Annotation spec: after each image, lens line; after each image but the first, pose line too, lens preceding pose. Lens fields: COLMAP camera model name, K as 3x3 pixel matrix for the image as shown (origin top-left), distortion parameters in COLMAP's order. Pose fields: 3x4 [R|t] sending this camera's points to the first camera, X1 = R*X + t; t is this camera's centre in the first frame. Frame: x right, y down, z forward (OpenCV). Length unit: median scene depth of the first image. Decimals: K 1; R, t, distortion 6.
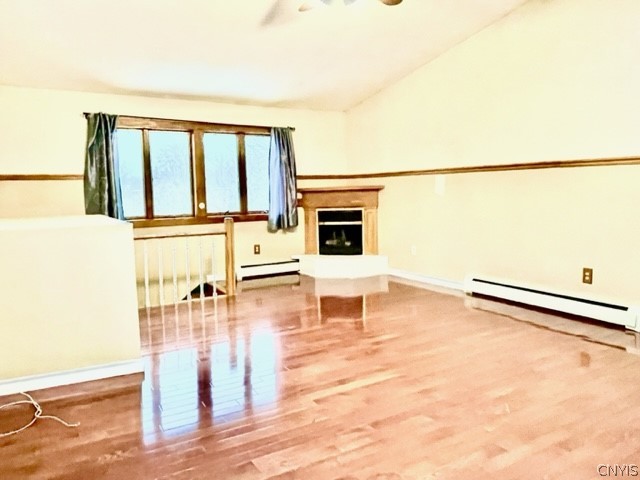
lens RADIAL K [[487.2, 0, 321.4], [0, 487.2, 229.1], [0, 0, 1]] dist [0.002315, 0.001048]
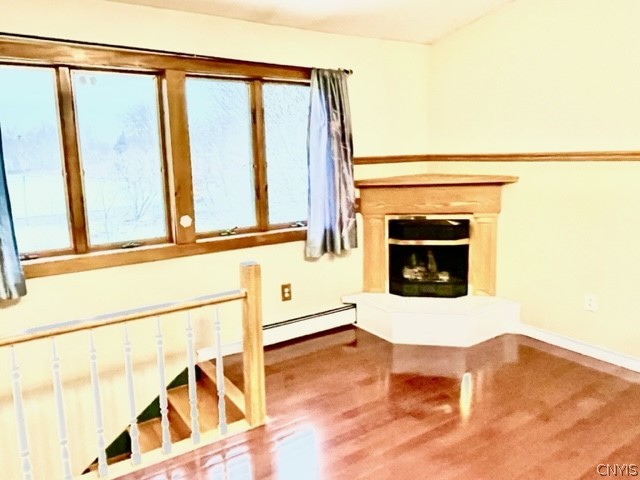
lens RADIAL K [[487.2, 0, 321.4], [0, 487.2, 229.1], [0, 0, 1]] dist [0.002315, 0.001048]
pose [[0.998571, -0.011700, 0.052143, -0.120693], [0.007901, 0.997339, 0.072468, -0.070946], [-0.052852, -0.071952, 0.996007, 0.446934]]
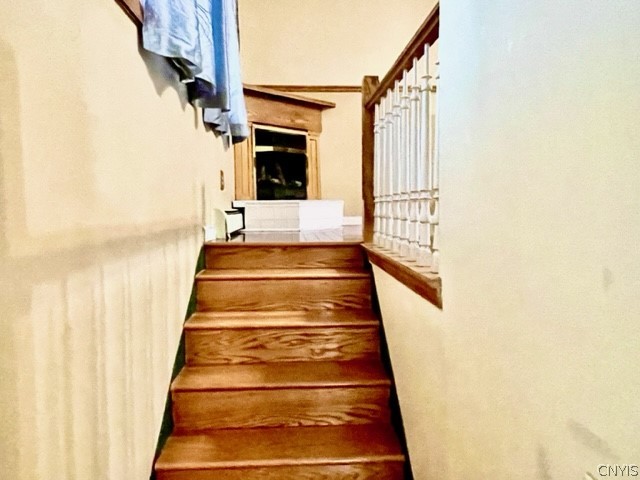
lens RADIAL K [[487.2, 0, 321.4], [0, 487.2, 229.1], [0, 0, 1]] dist [0.002315, 0.001048]
pose [[0.456717, -0.029336, 0.889128, -0.535175], [0.088046, 0.996040, -0.012363, 0.106467], [-0.885244, 0.083930, 0.457492, 0.681217]]
